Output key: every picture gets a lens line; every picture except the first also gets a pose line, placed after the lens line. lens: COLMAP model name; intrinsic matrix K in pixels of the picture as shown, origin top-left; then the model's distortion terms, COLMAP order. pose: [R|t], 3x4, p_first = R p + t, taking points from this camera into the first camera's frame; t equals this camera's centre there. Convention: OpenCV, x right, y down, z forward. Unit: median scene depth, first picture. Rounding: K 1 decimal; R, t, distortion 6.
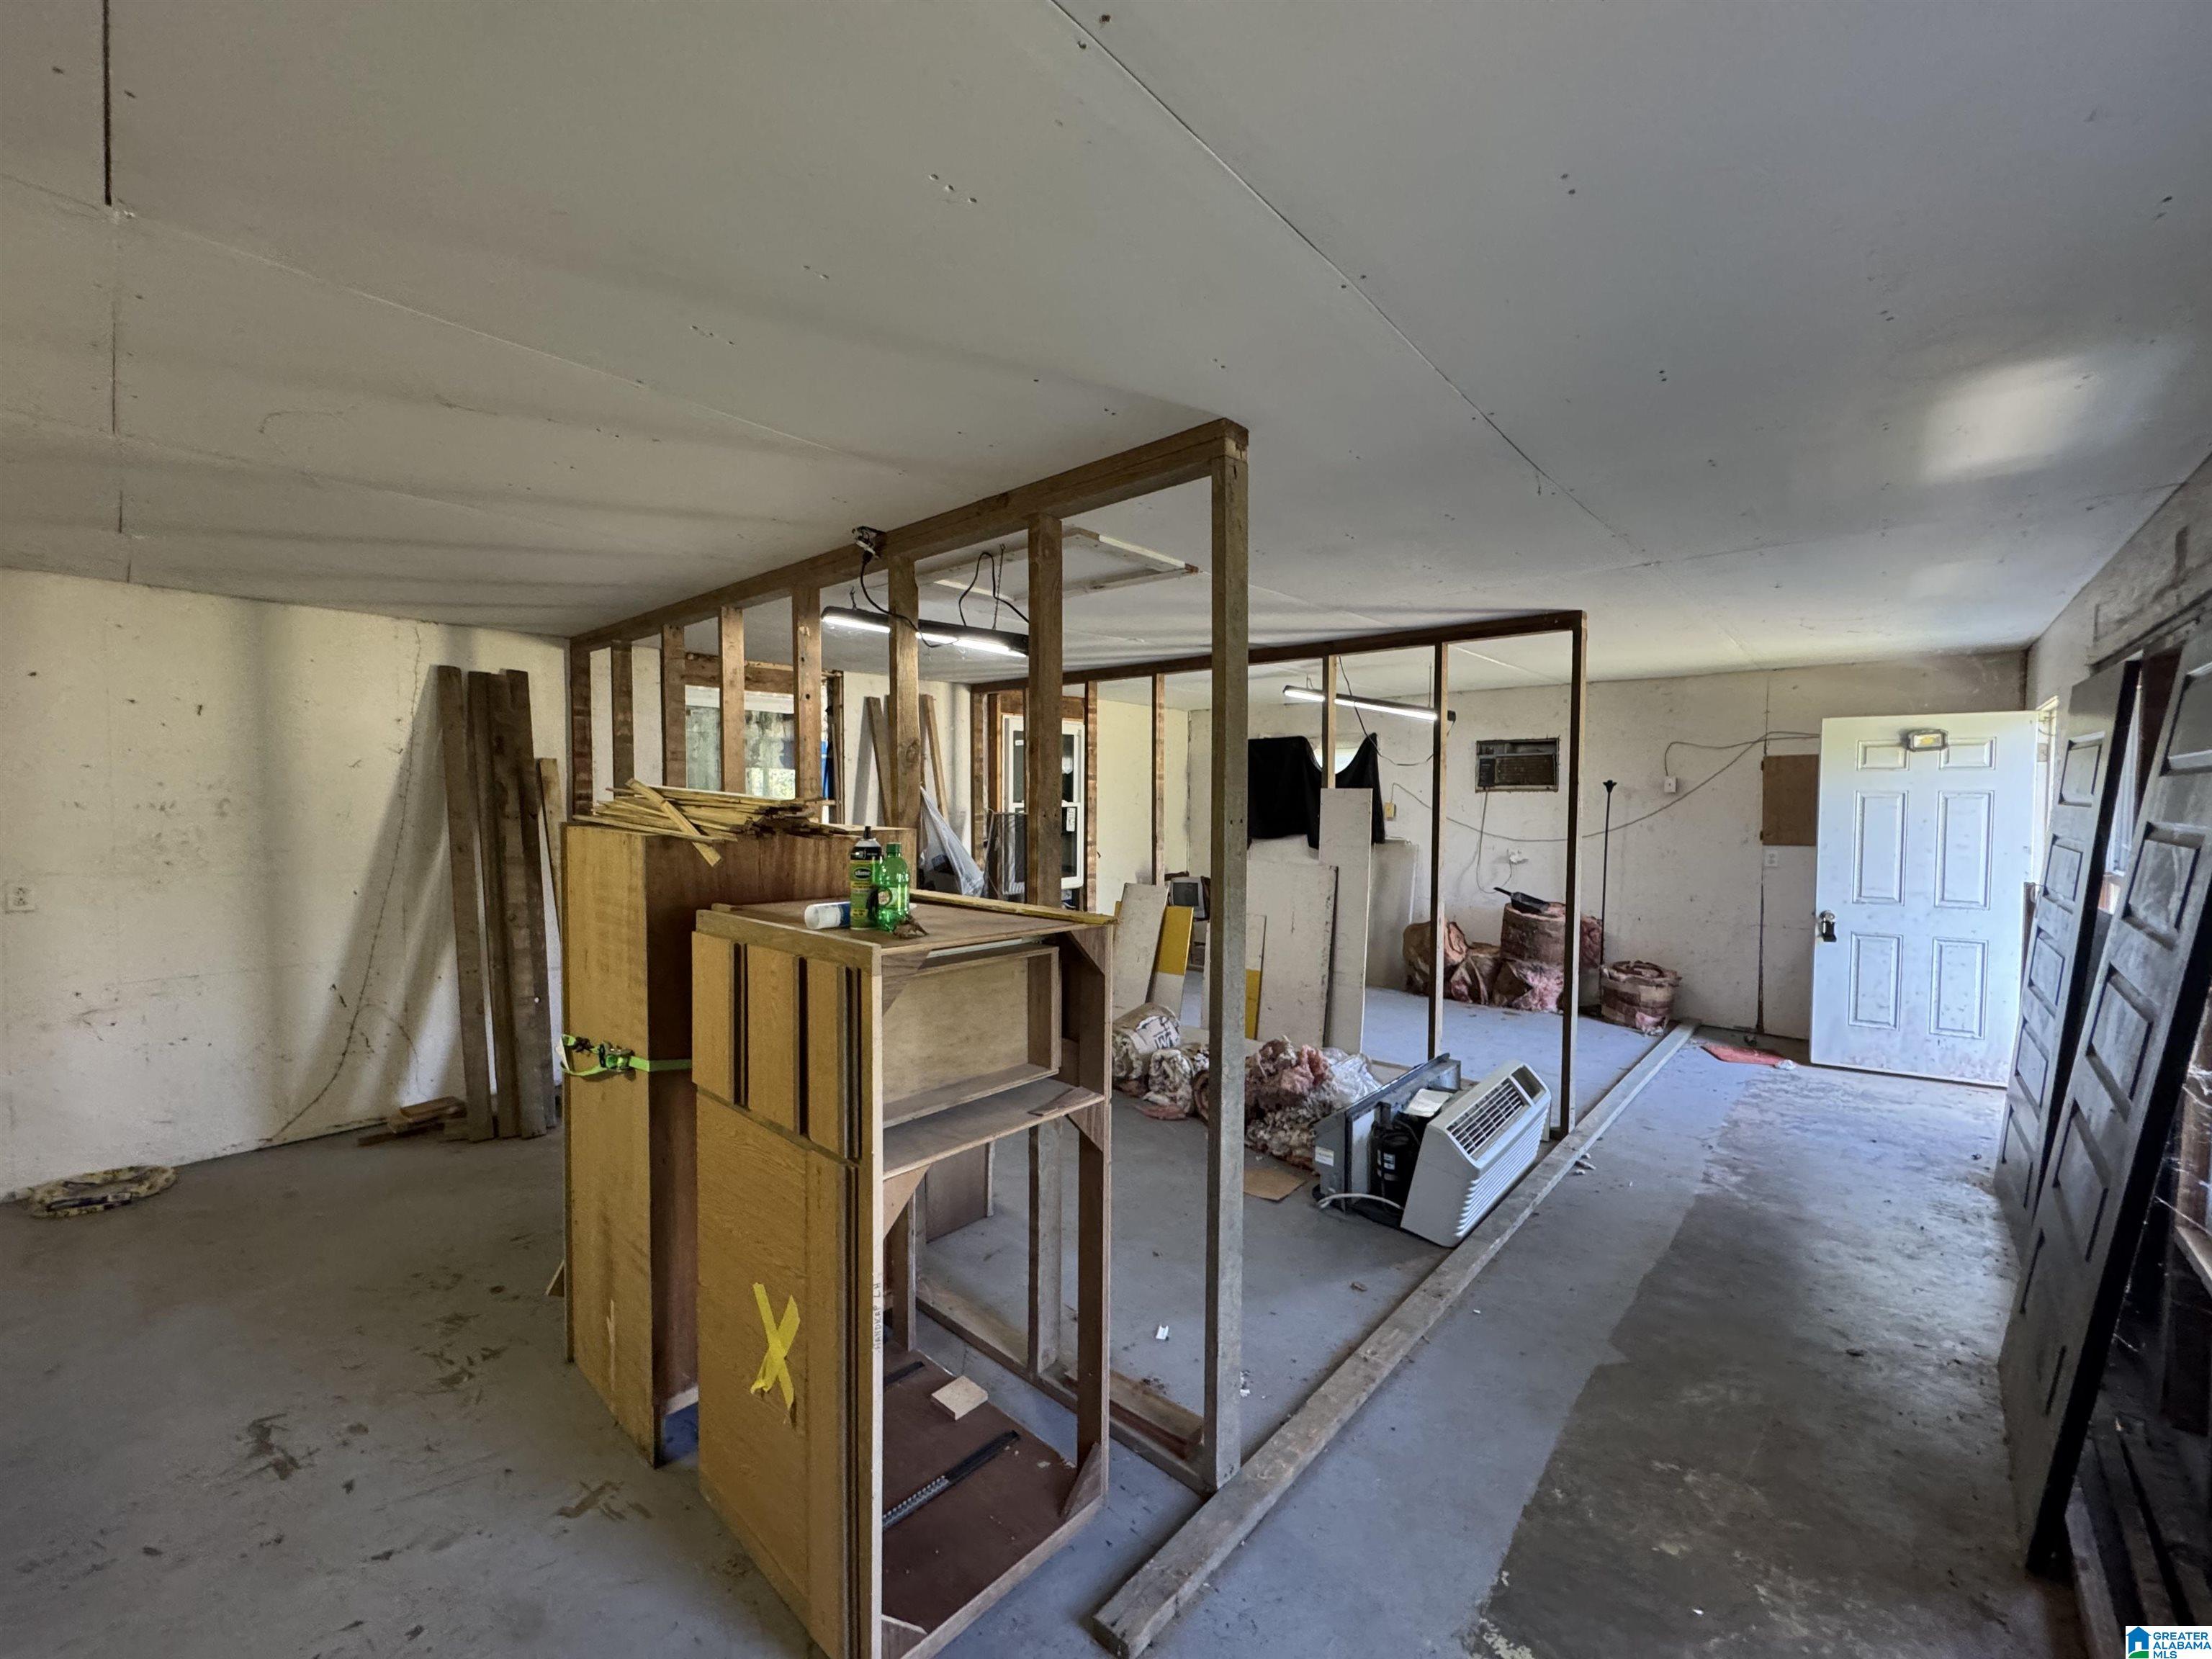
lens RADIAL K [[883.9, 0, 1103.2], [0, 883.9, 827.3], [0, 0, 1]] dist [-0.003508, 0.000536]
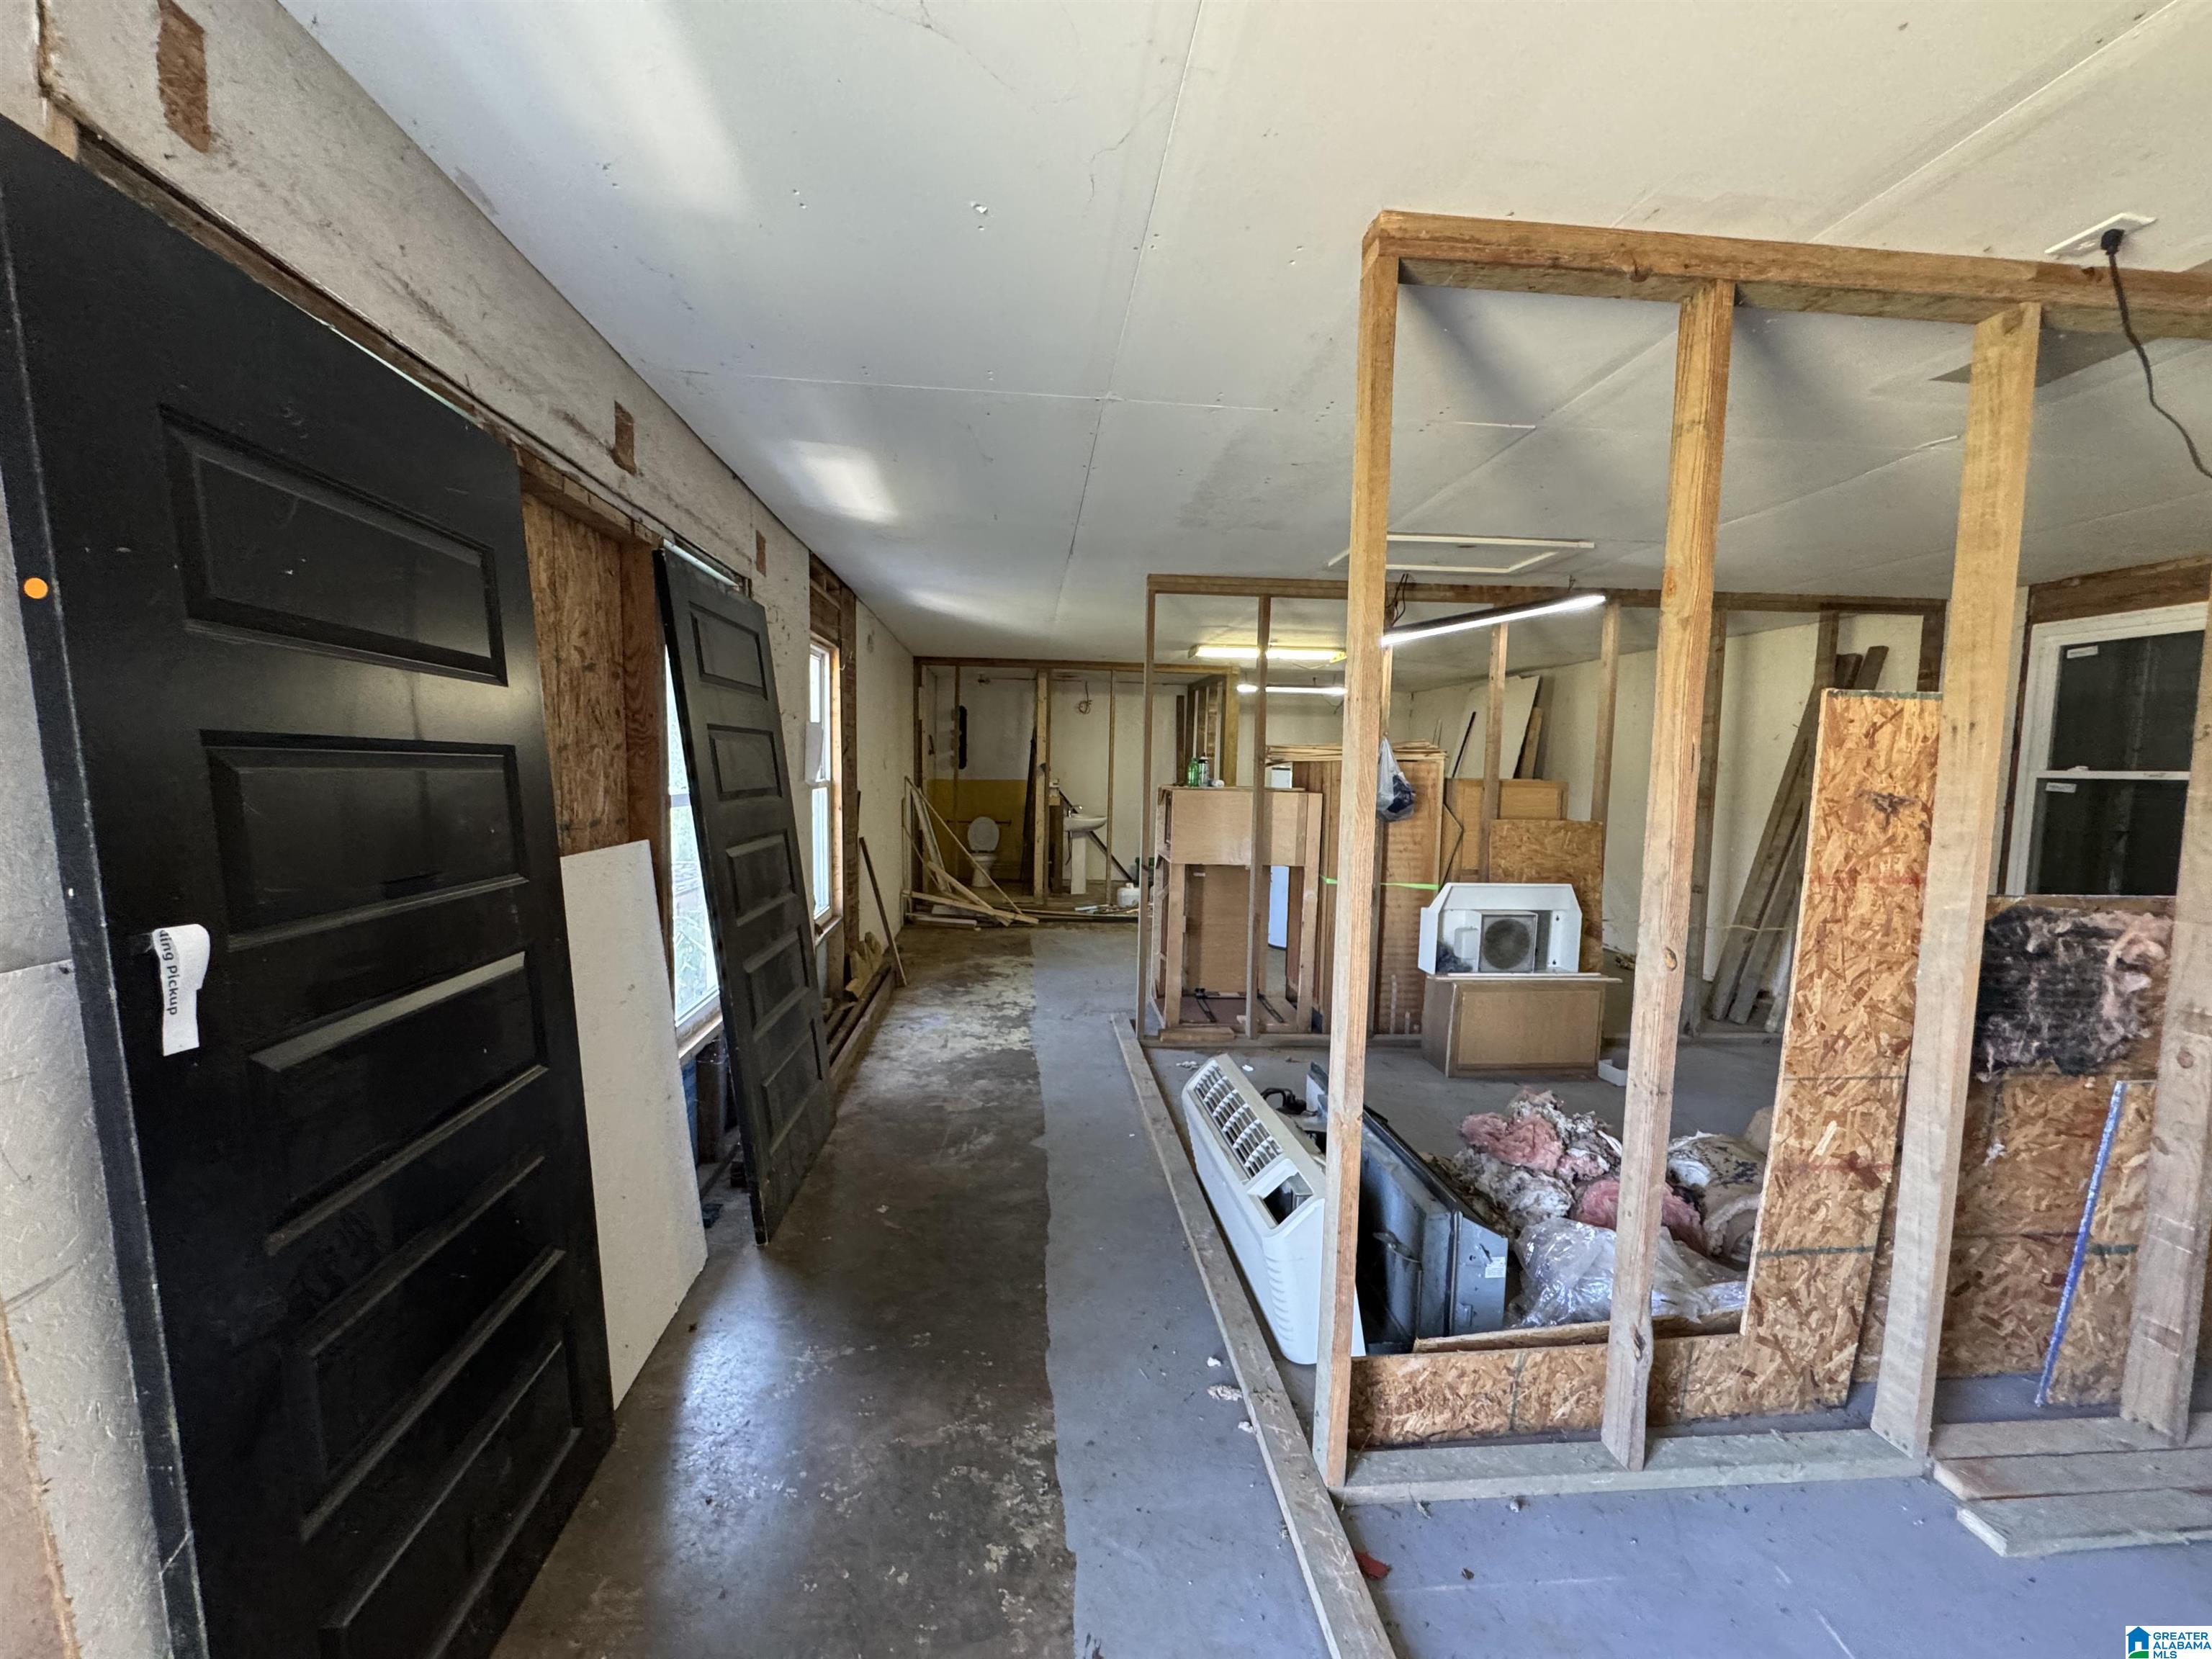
lens RADIAL K [[883.9, 0, 1103.0], [0, 883.9, 828.7], [0, 0, 1]] dist [-0.003508, 0.000536]
pose [[-0.678845, 0.033043, -0.733538, 1.045654], [-0.053228, 0.994144, 0.094041, -0.003180], [0.732350, 0.102883, -0.673111, 1.359137]]
